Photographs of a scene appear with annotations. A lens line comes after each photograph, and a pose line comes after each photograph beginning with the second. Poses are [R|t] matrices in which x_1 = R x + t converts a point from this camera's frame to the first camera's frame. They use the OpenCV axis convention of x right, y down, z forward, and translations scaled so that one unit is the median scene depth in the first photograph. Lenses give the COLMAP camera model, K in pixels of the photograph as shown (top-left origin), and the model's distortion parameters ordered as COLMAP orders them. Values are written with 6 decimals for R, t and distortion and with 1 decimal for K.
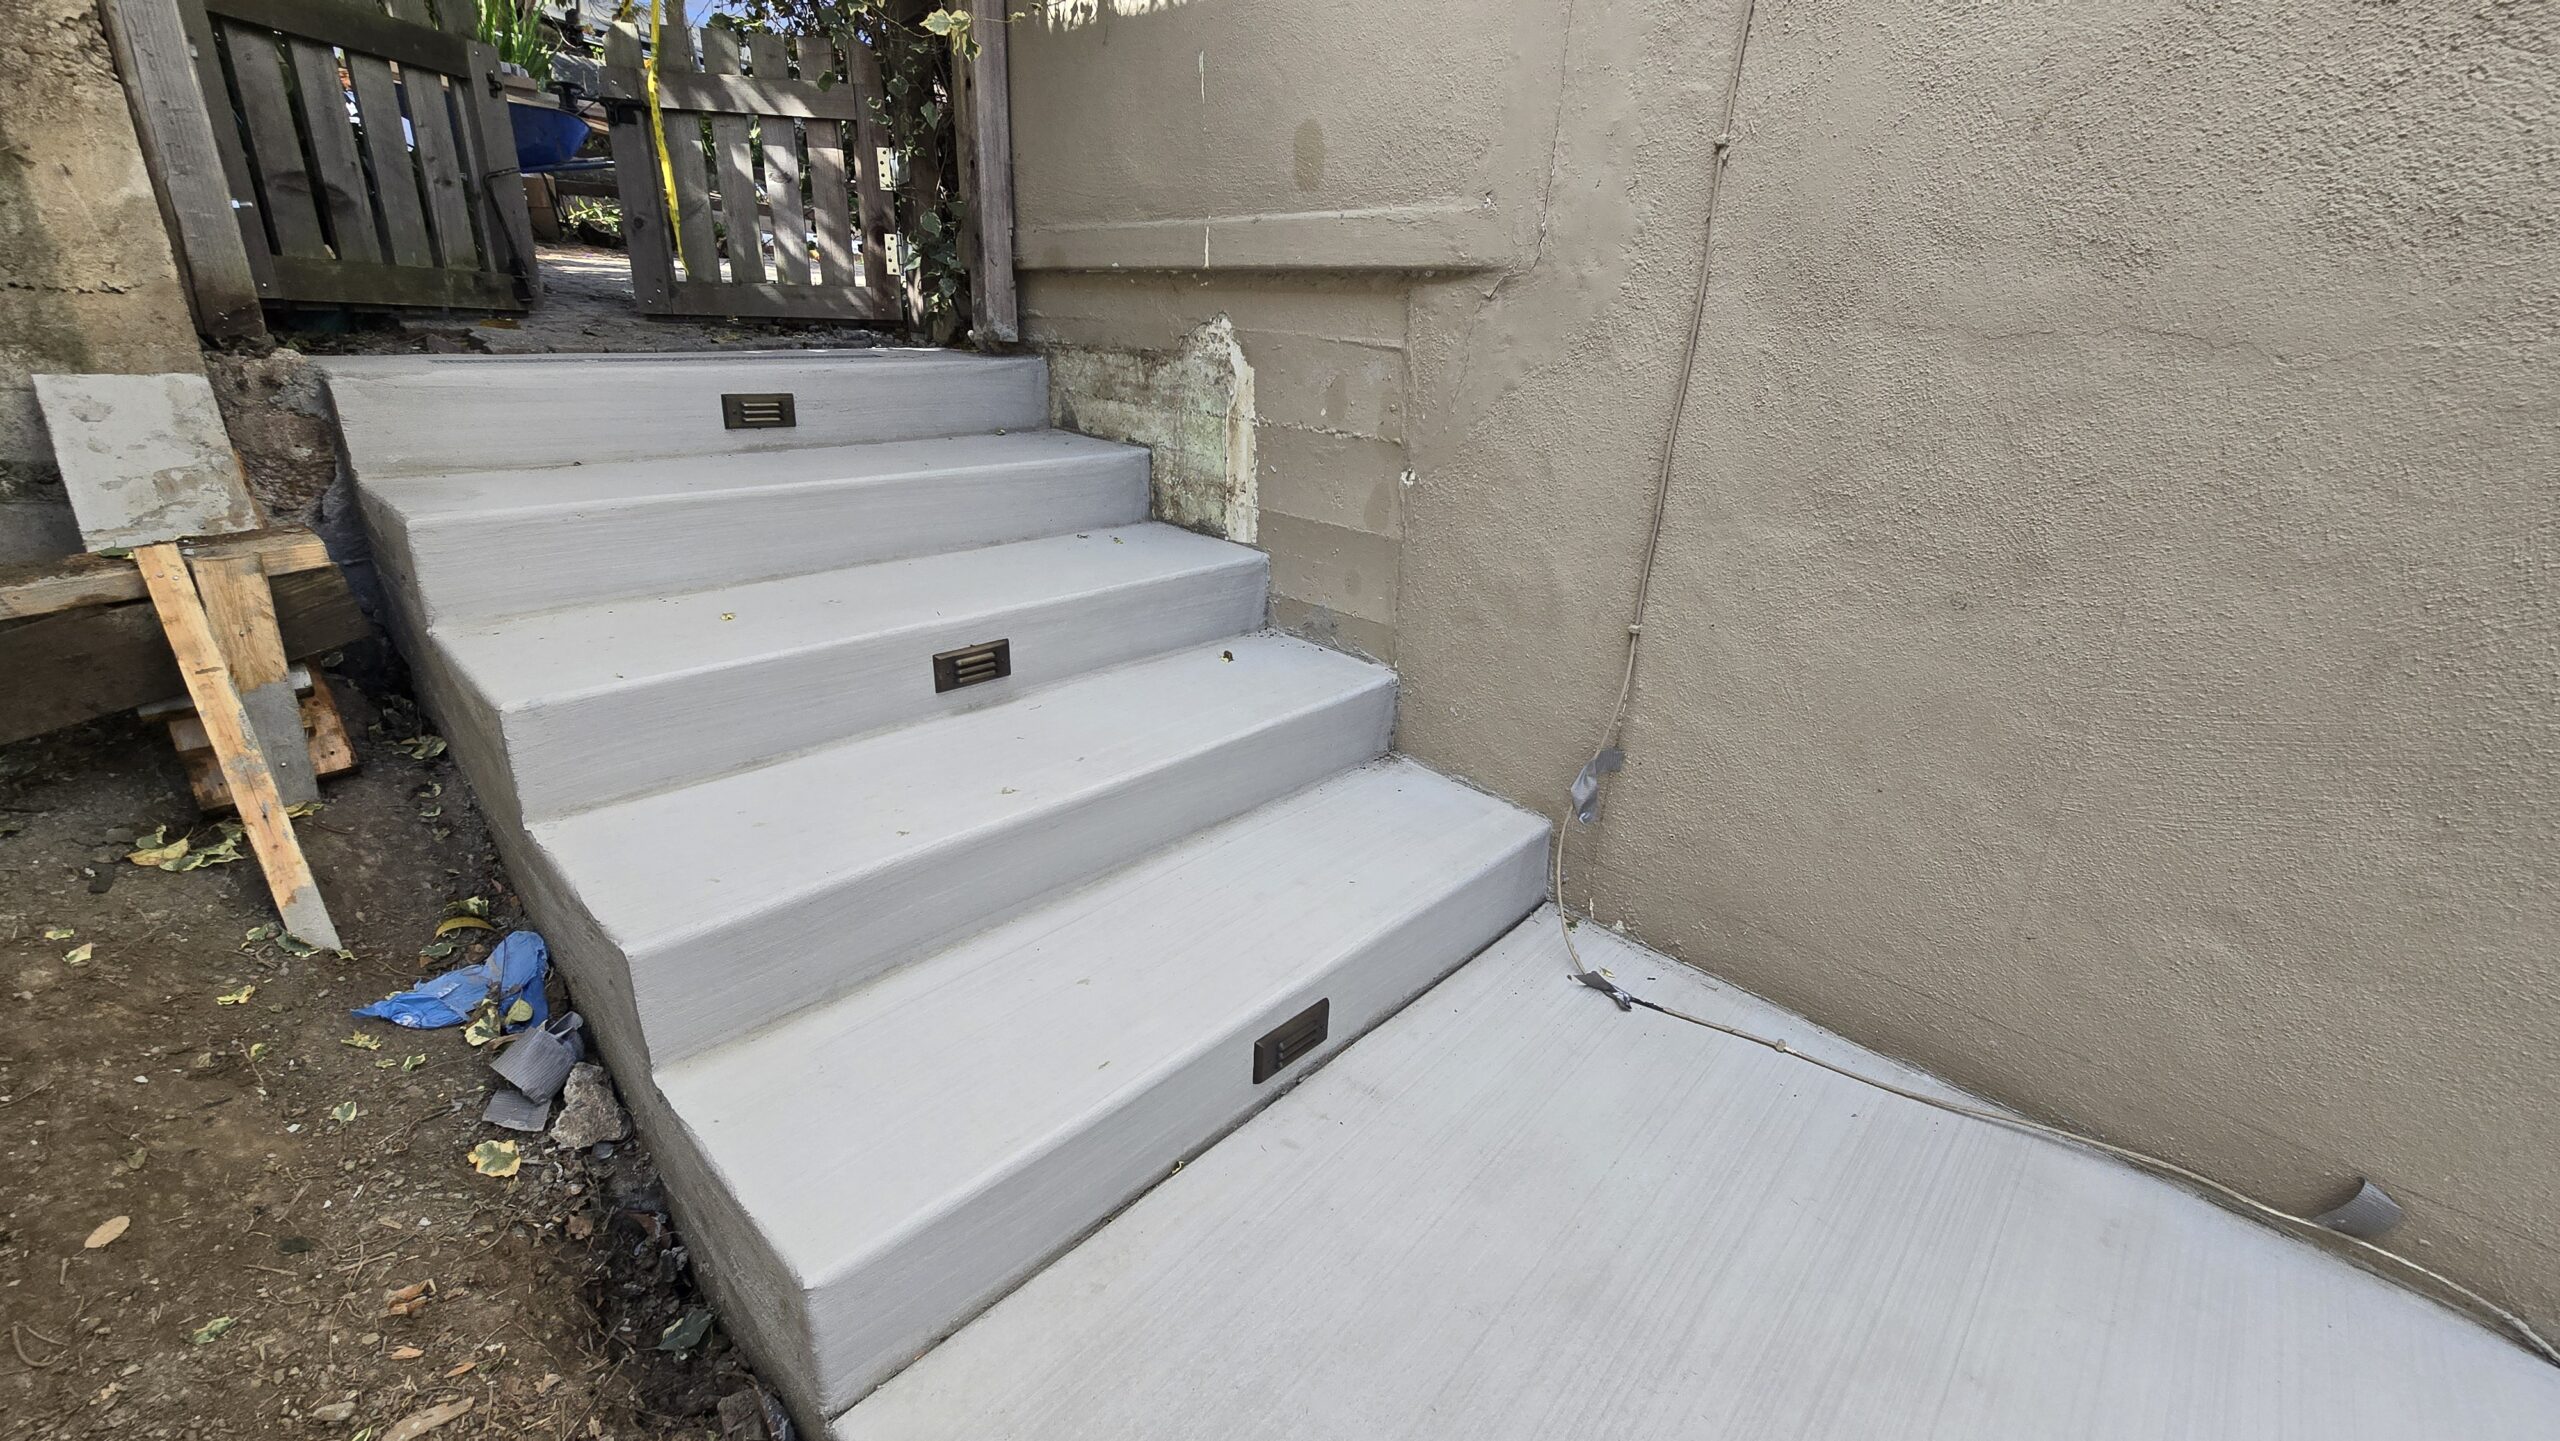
lens RADIAL K [[1050.7, 0, 1301.3], [0, 1050.7, 710.6], [0, 0, 1]] dist [-0.001143, -0.000820]
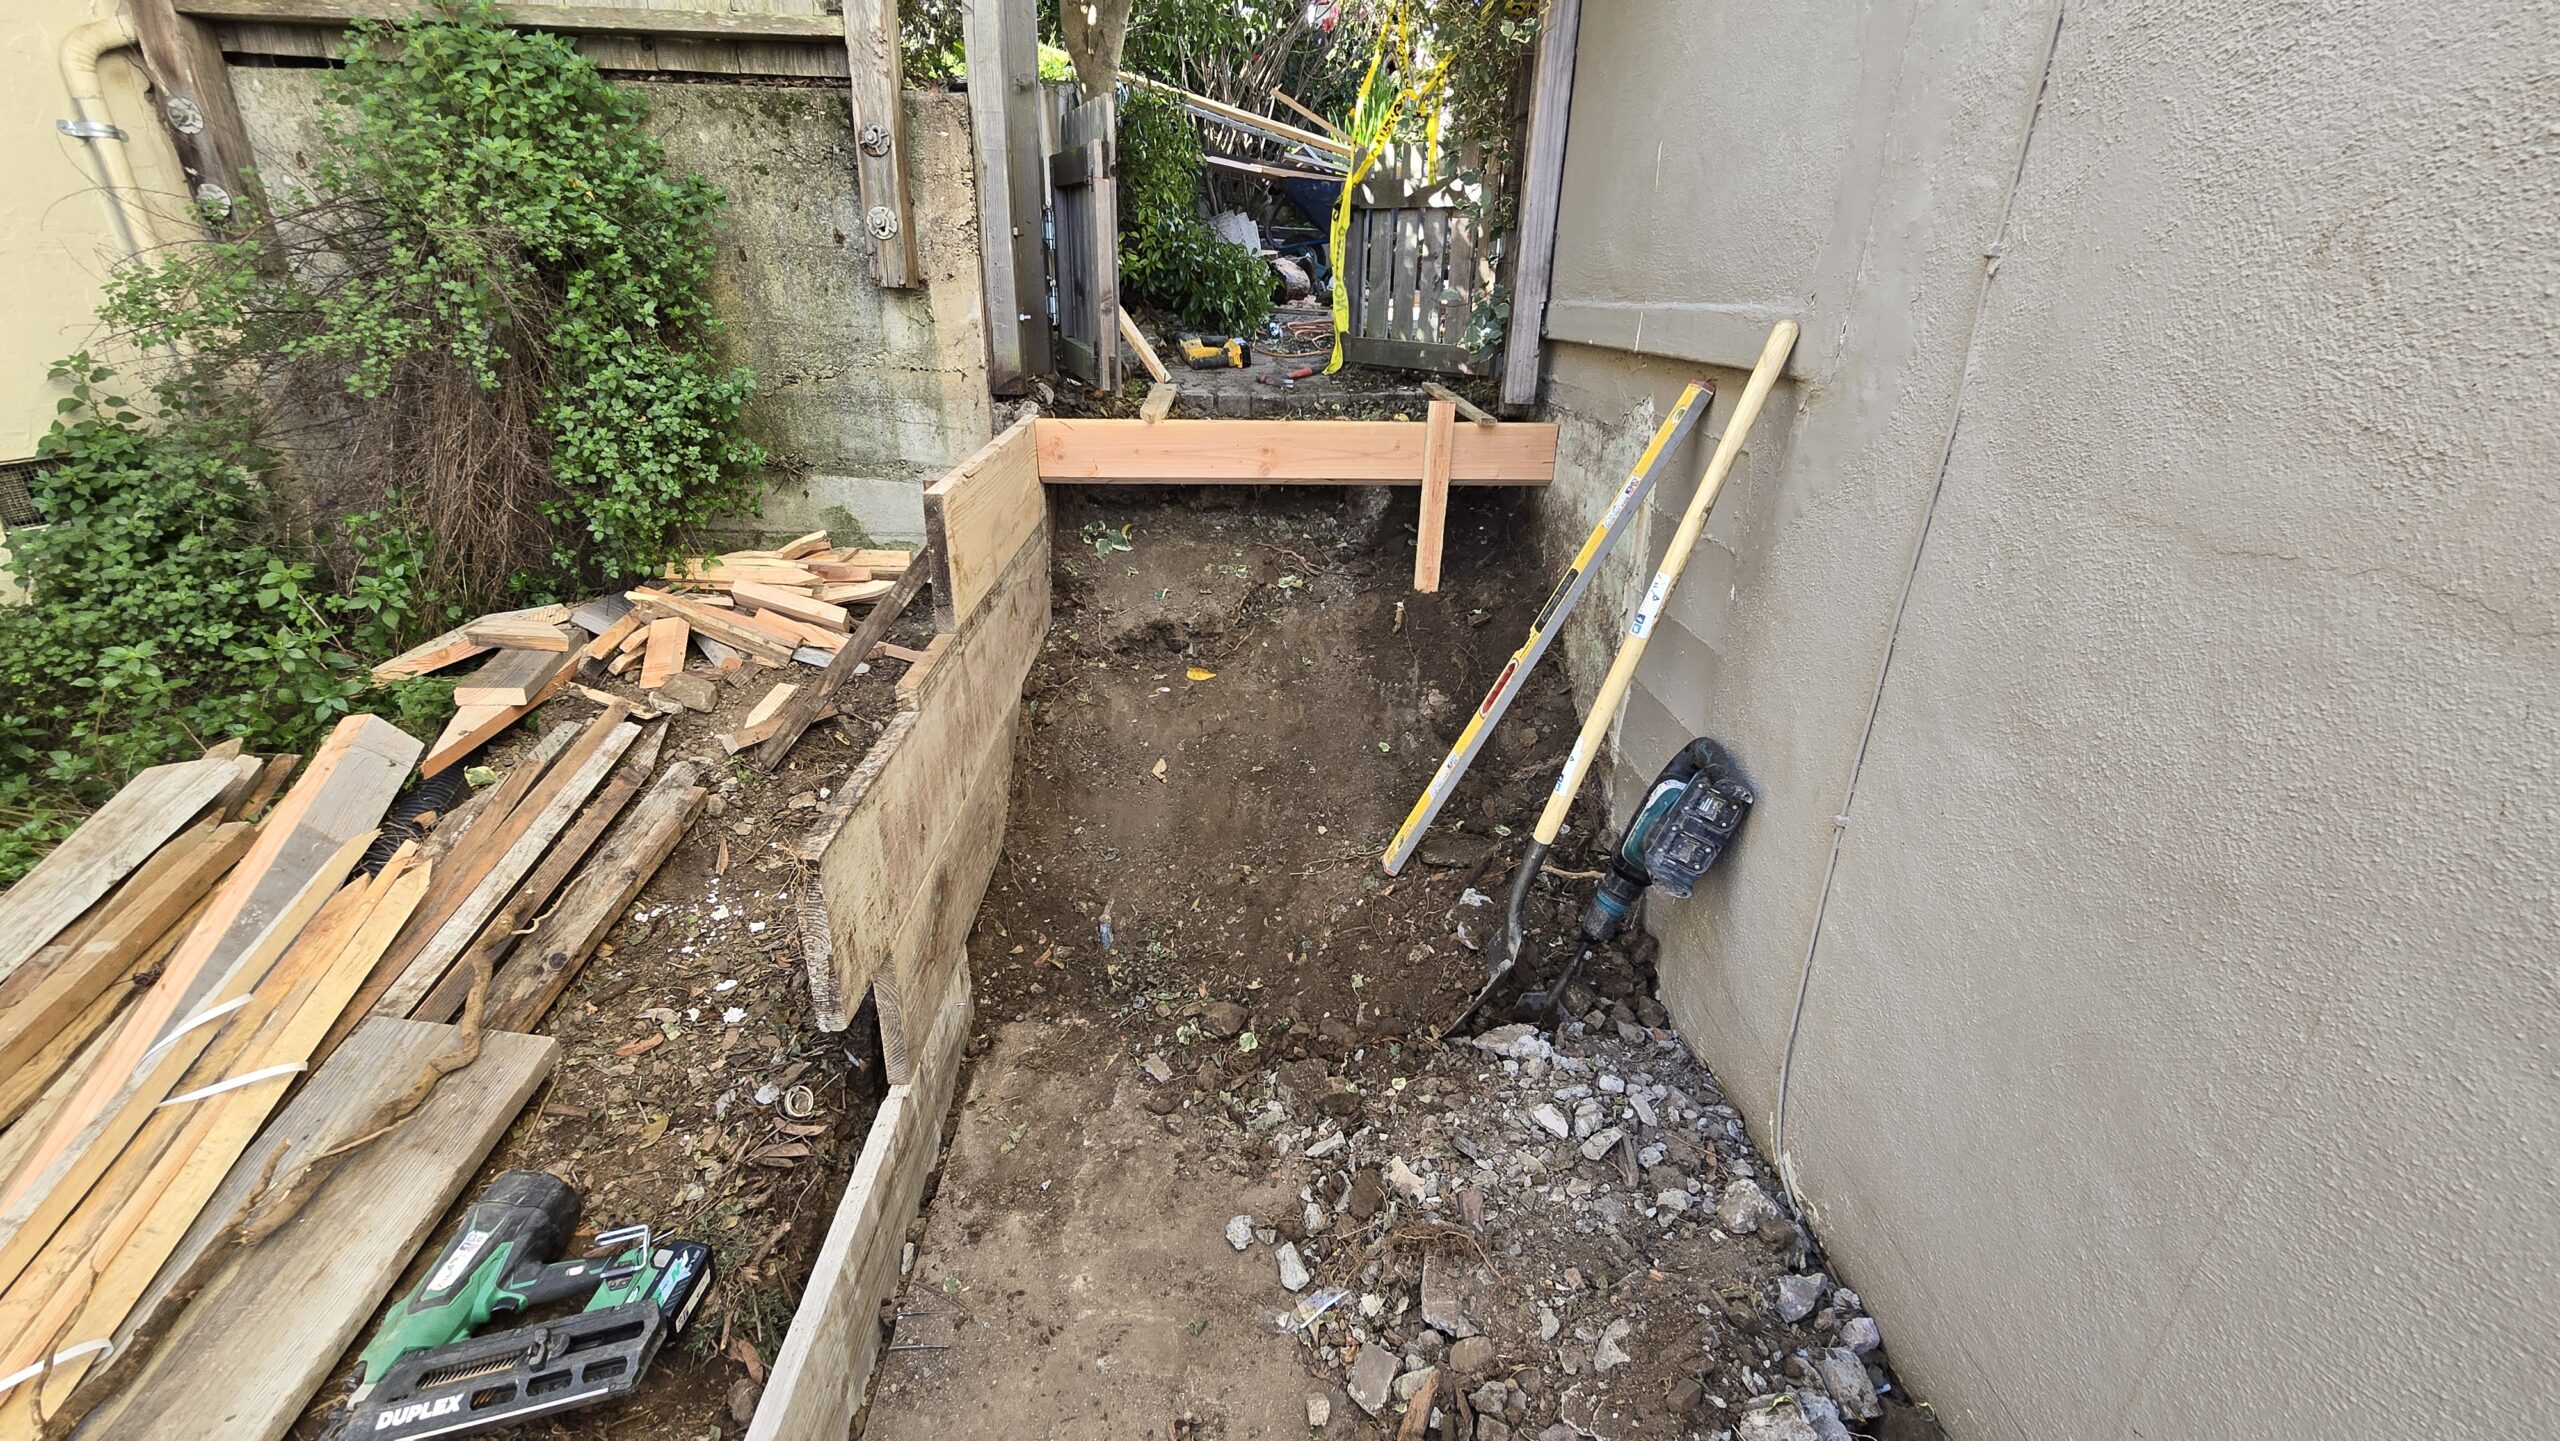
lens RADIAL K [[1050.7, 0, 1303.2], [0, 1050.7, 706.9], [0, 0, 1]] dist [-0.001143, -0.000820]
pose [[0.714194, 0.239579, -0.657670, 0.517703], [-0.241798, 0.966200, 0.089392, -0.129830], [0.656857, 0.095180, 0.747984, 0.087945]]
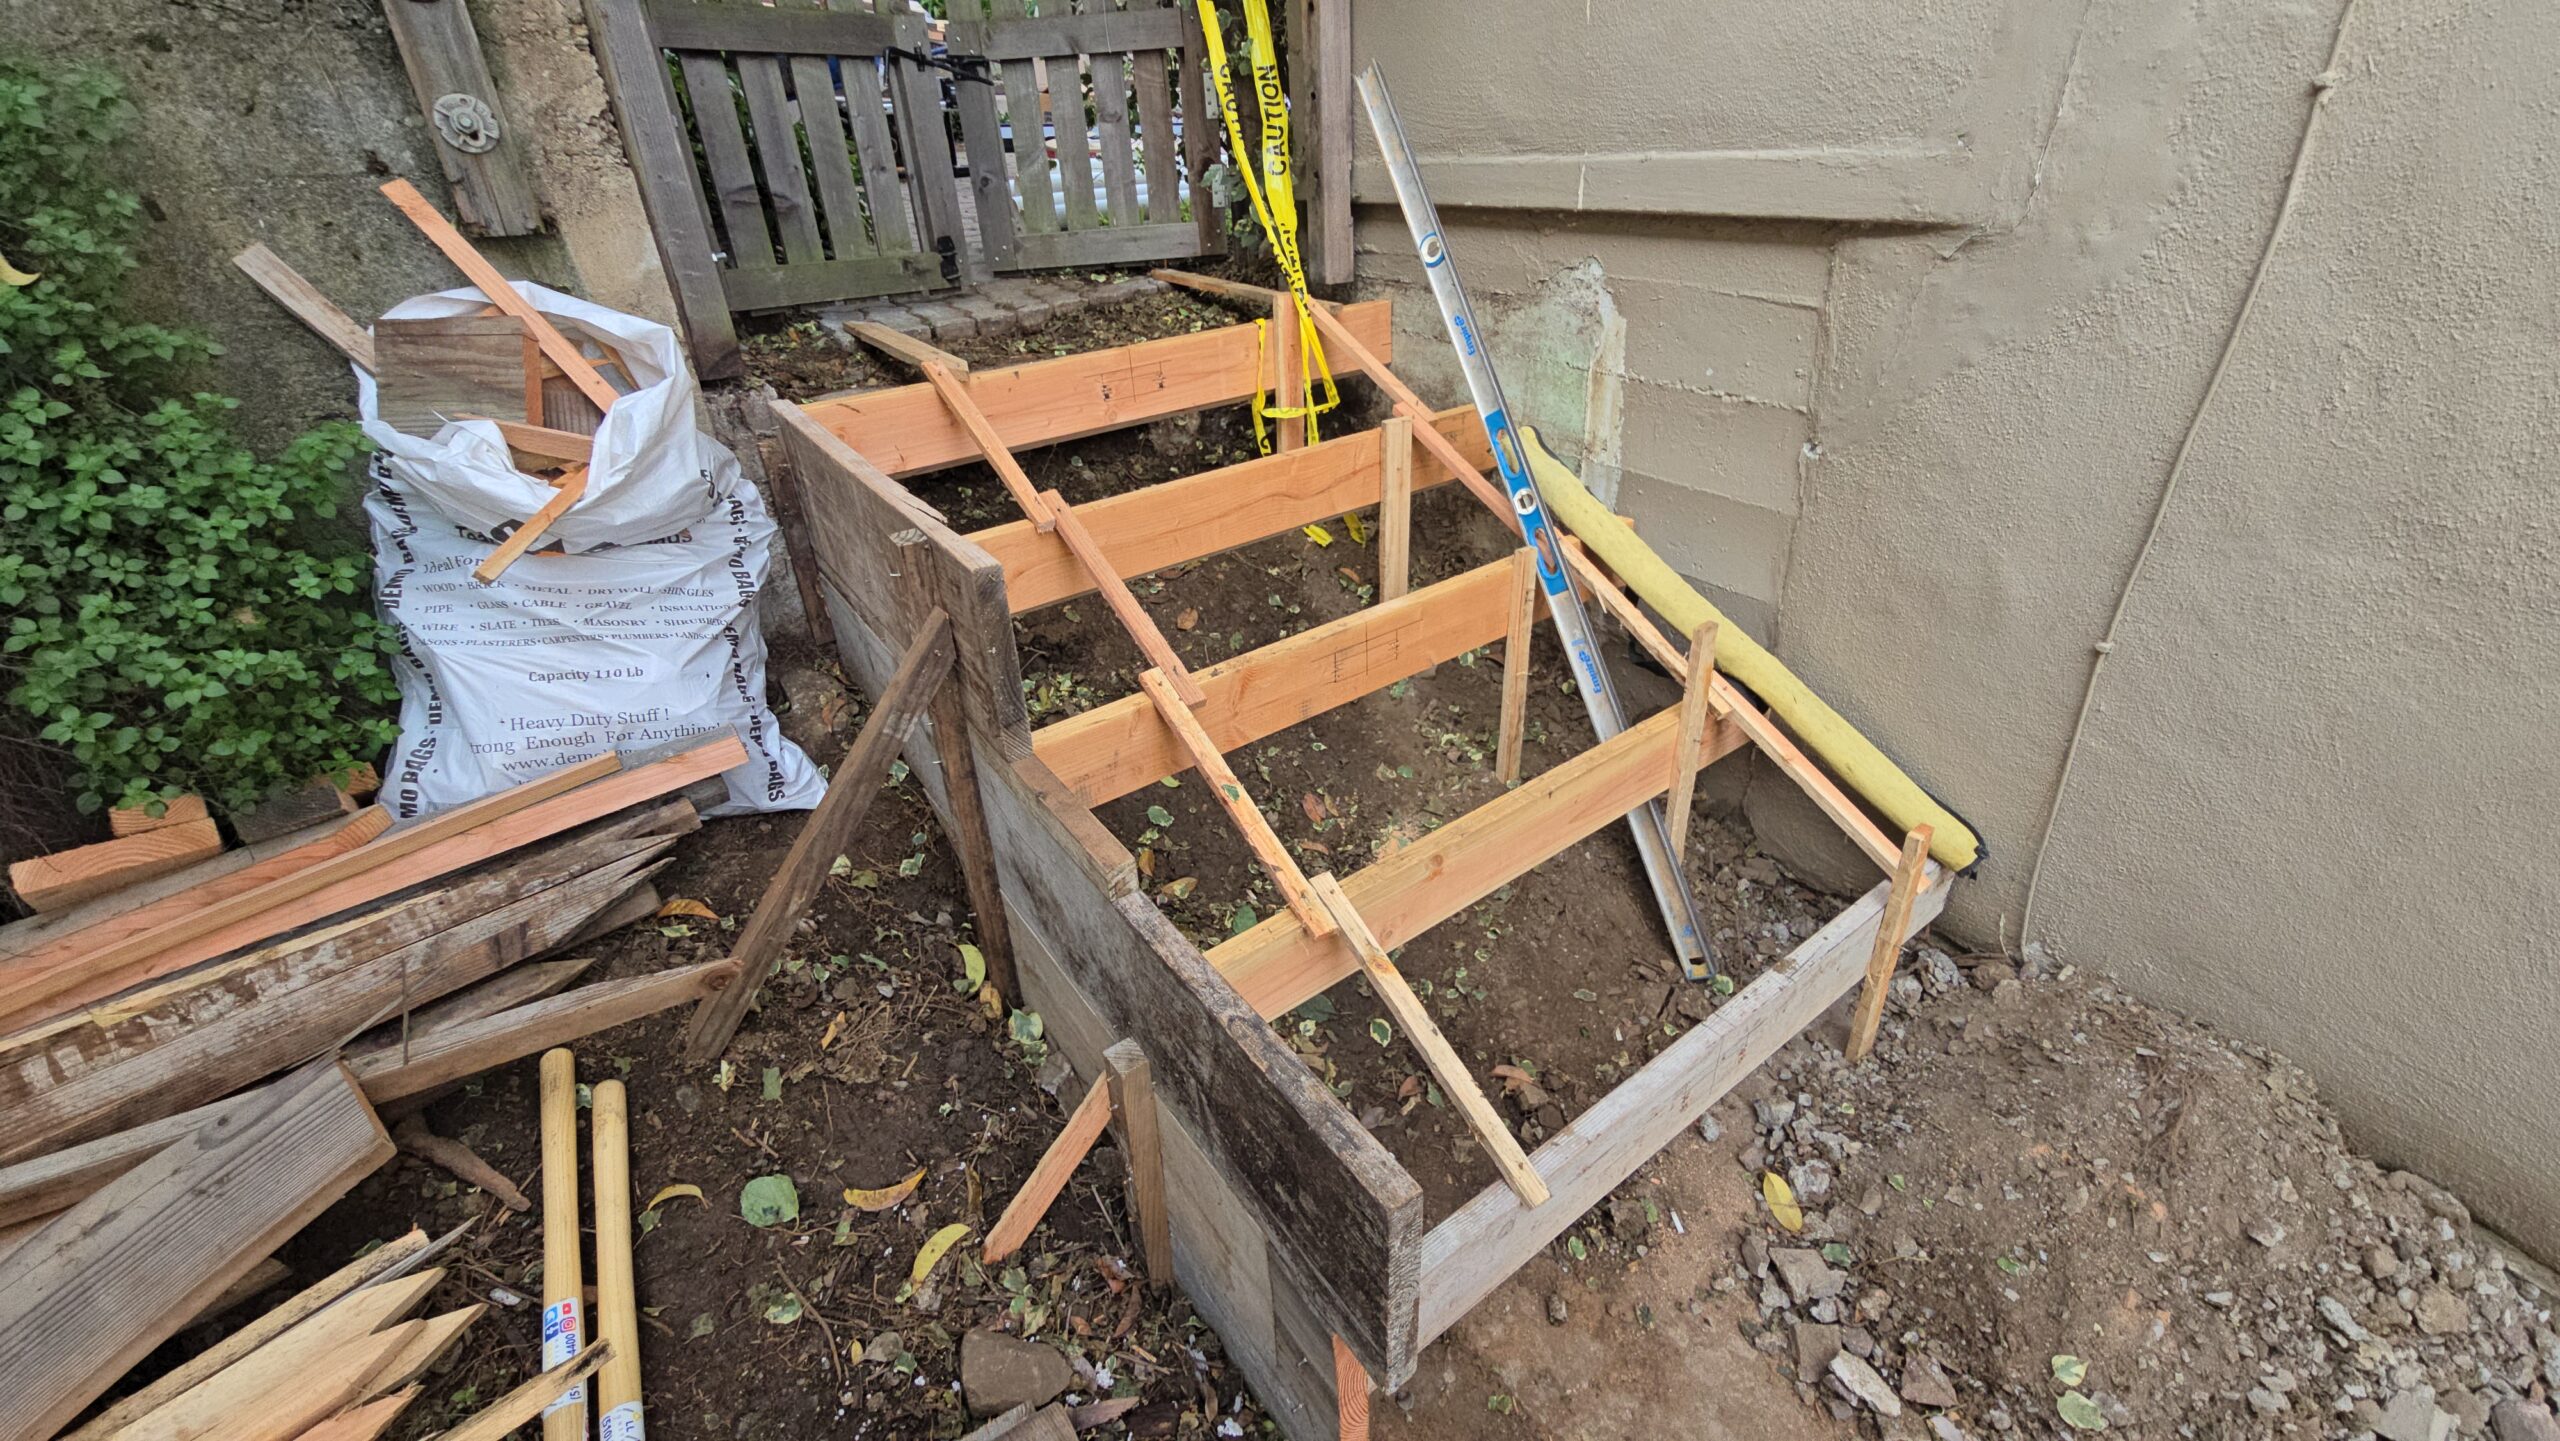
lens RADIAL K [[1050.7, 0, 1296.1], [0, 1050.7, 712.0], [0, 0, 1]] dist [-0.001143, -0.000820]
pose [[0.976105, 0.023588, -0.216017, -0.150427], [0.010637, 0.987713, 0.155919, -0.162260], [0.217041, -0.154491, 0.963860, -0.013709]]
